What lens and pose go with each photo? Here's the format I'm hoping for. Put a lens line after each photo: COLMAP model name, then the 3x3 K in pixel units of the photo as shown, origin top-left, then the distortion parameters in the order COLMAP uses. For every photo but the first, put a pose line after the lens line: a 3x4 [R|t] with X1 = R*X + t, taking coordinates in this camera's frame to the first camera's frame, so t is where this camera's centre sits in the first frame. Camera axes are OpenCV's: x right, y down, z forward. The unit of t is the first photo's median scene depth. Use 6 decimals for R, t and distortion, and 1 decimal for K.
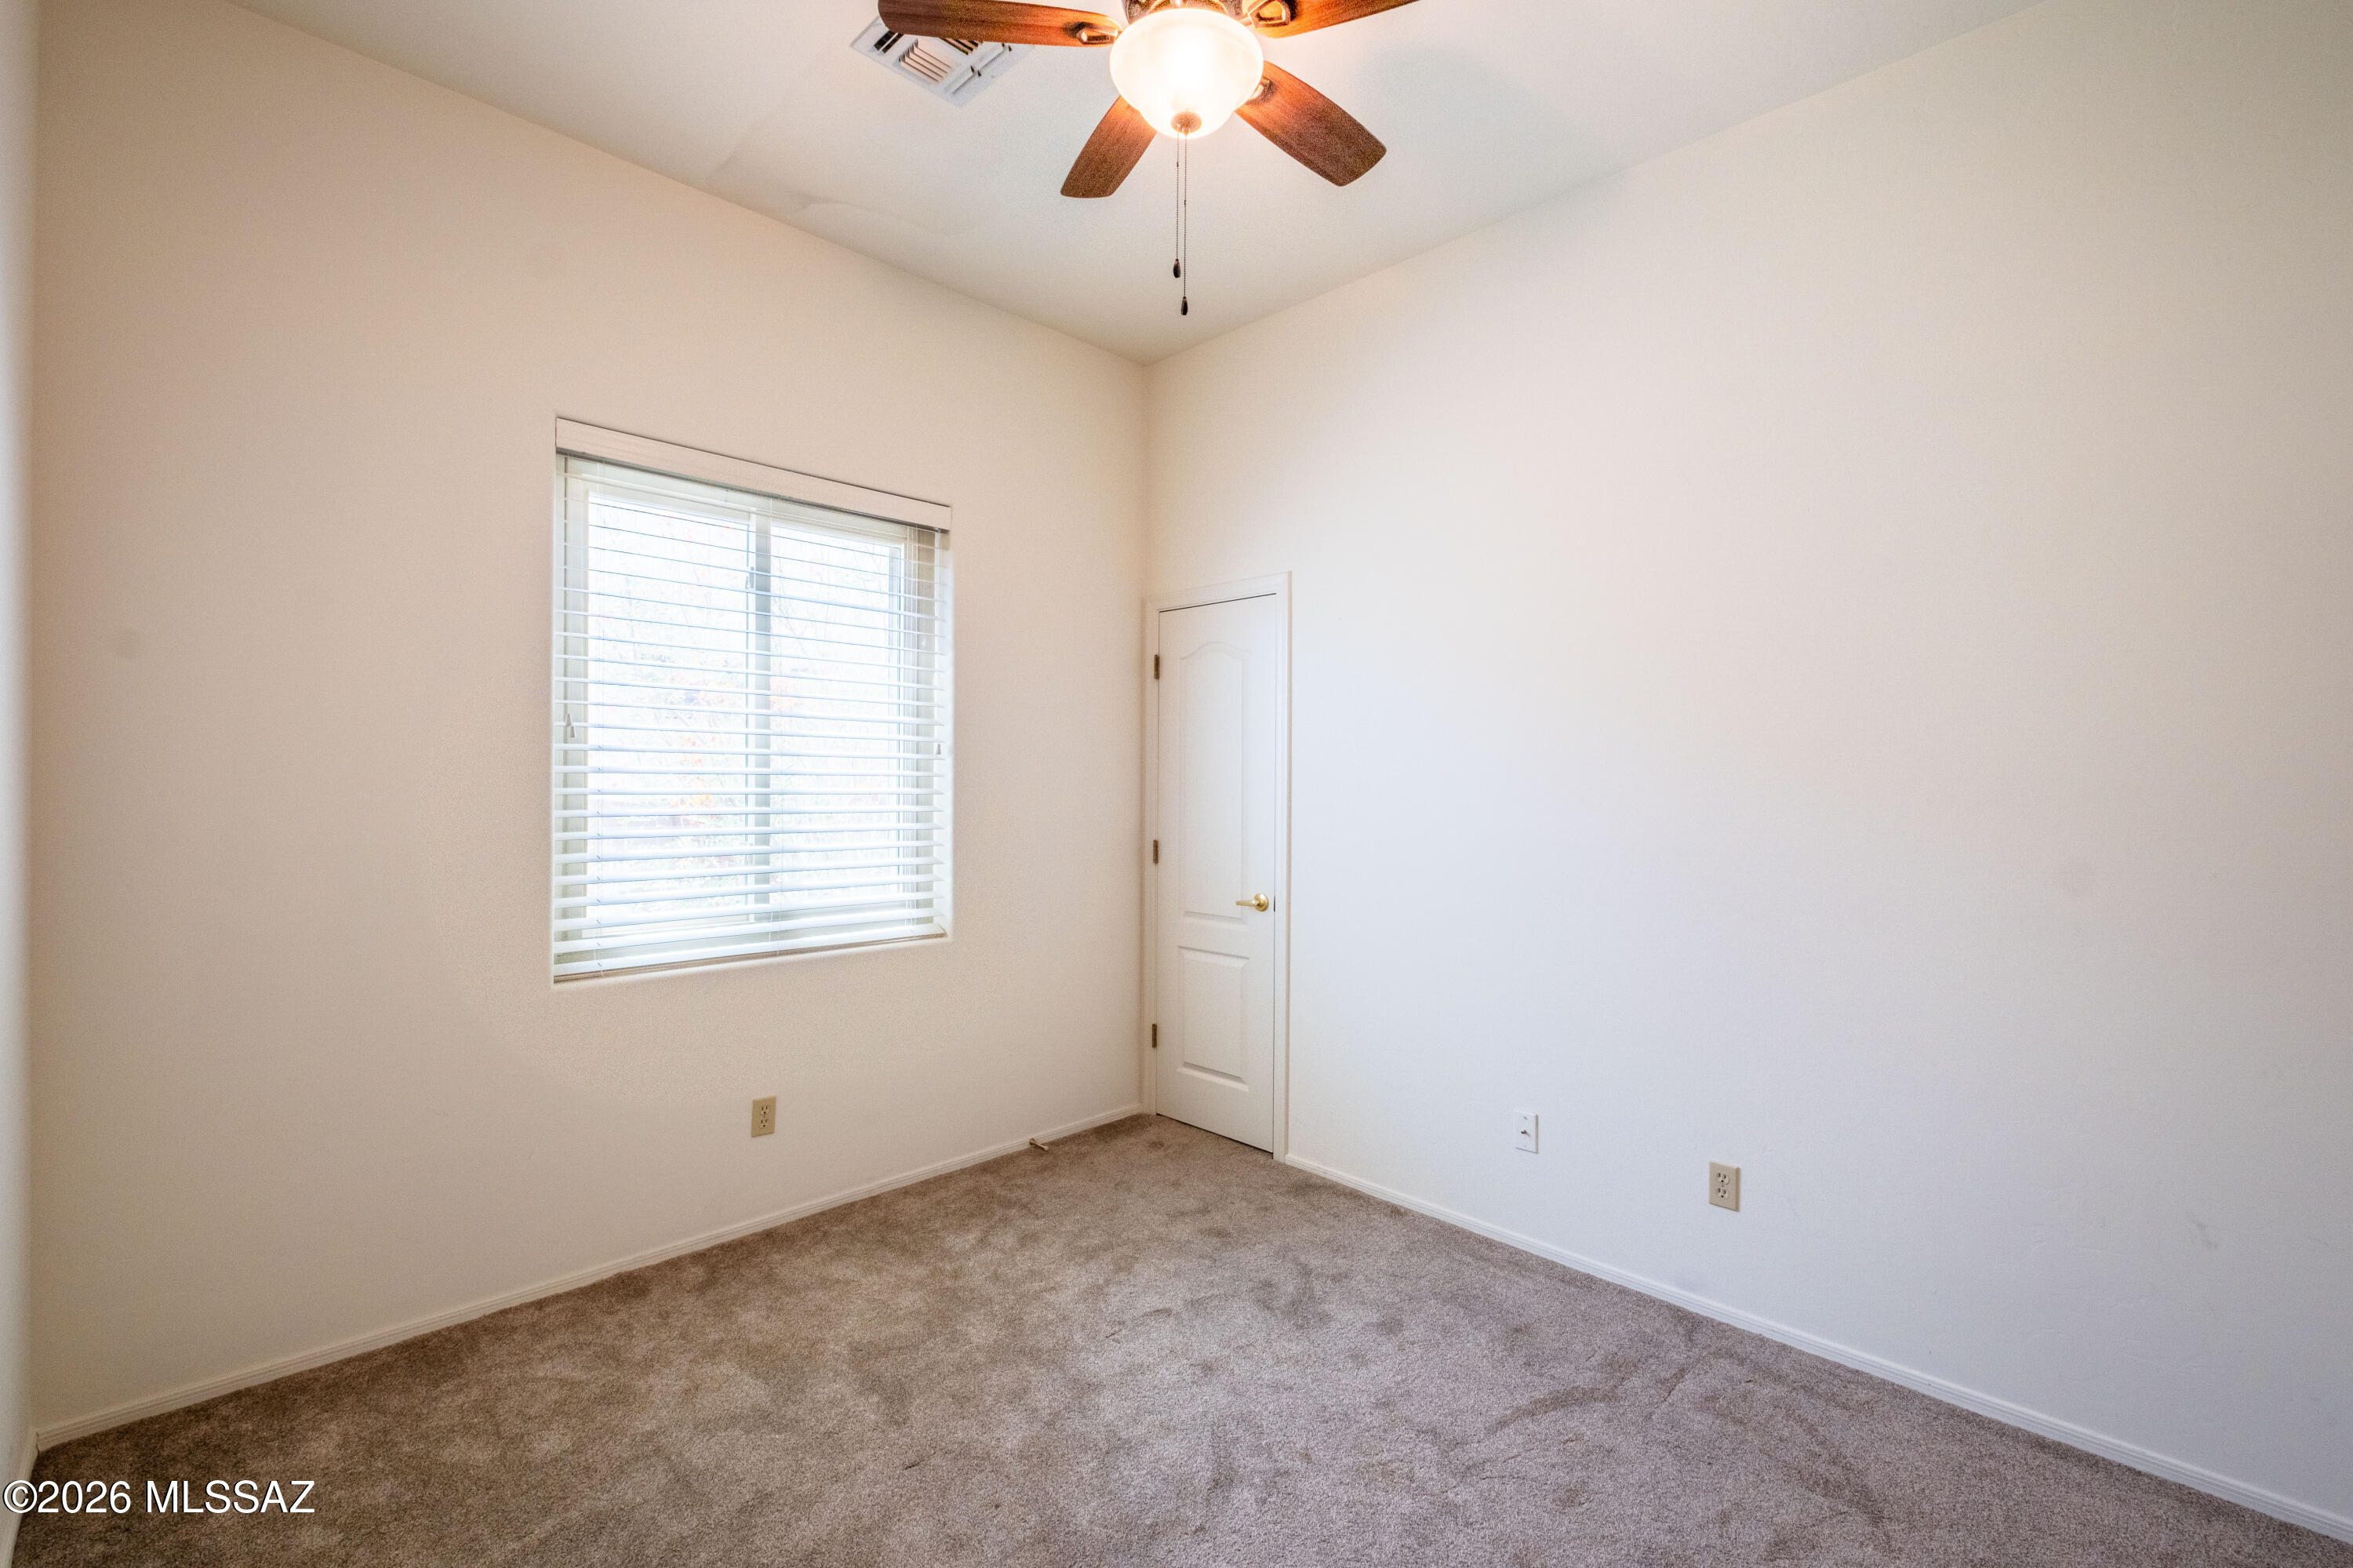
lens RADIAL K [[1015.6, 0, 1176.5], [0, 1015.6, 784.0], [0, 0, 1]] dist [-0.000550, -0.000217]
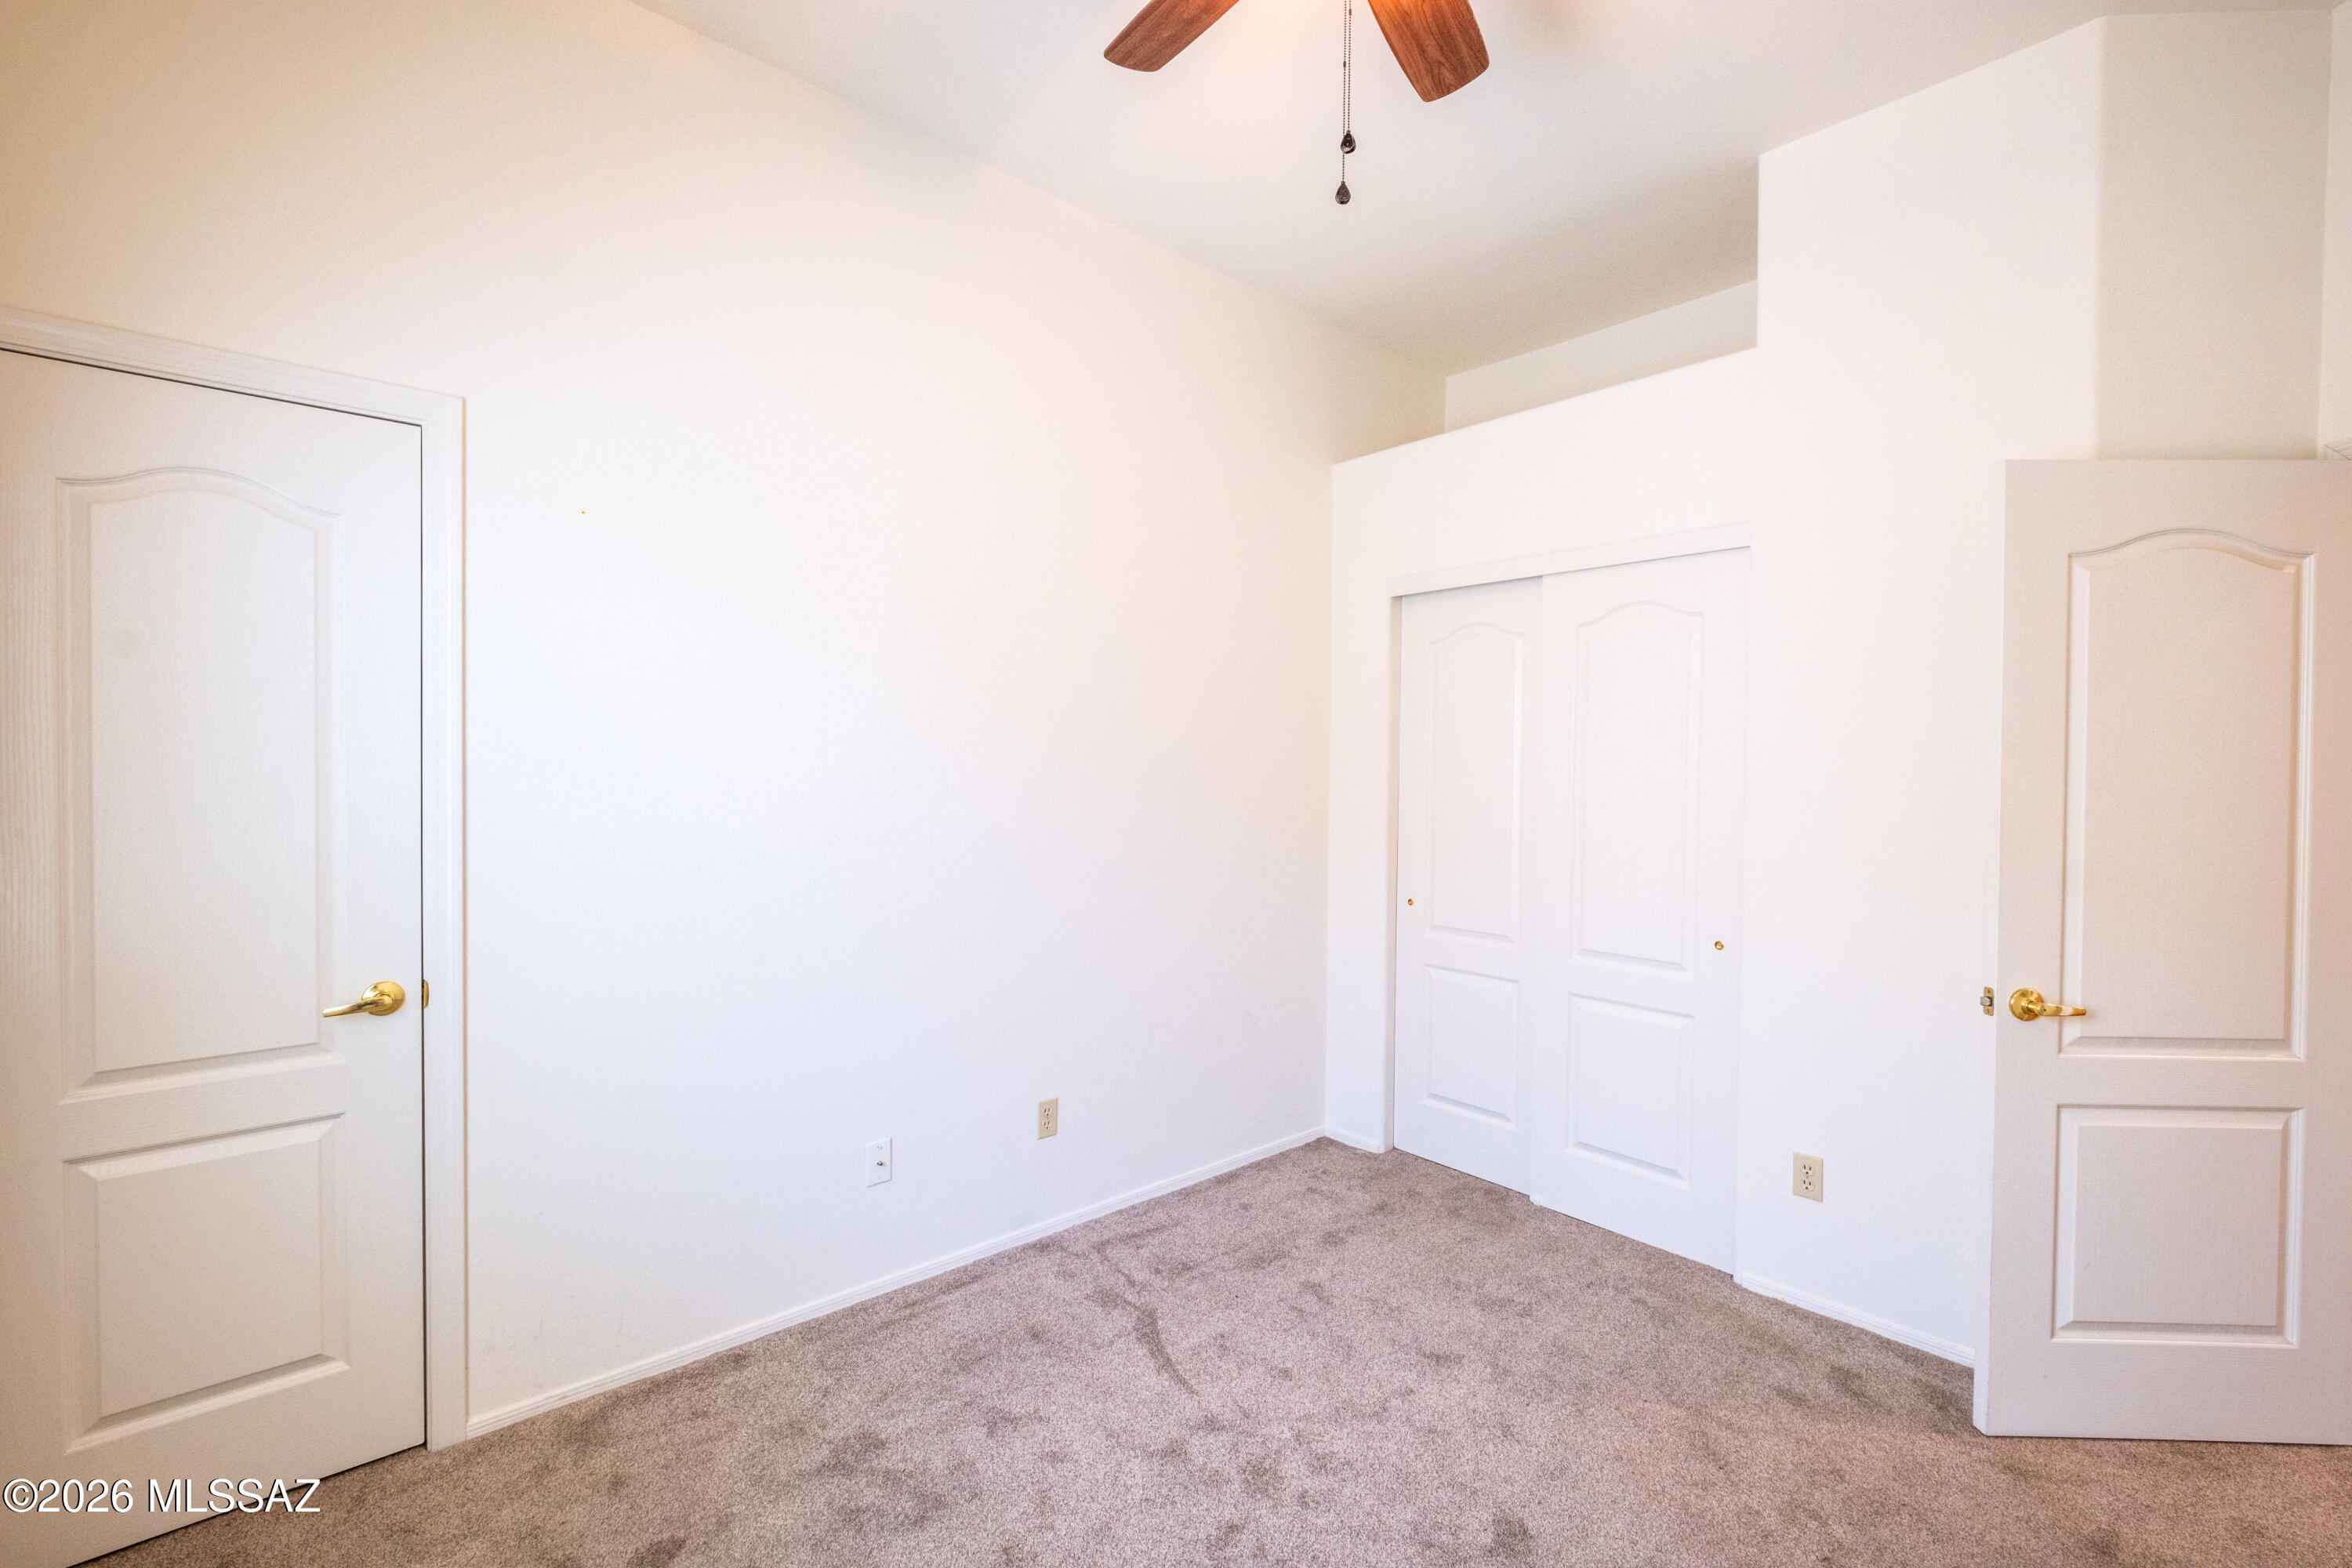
lens RADIAL K [[1015.1, 0, 1176.0], [0, 1015.1, 784.0], [0, 0, 1]] dist [-0.000550, -0.000217]
pose [[0.051076, -0.024059, 0.998405, -0.566563], [-0.006697, 0.999679, 0.024433, -0.015451], [-0.998672, -0.007934, 0.050899, 0.750972]]
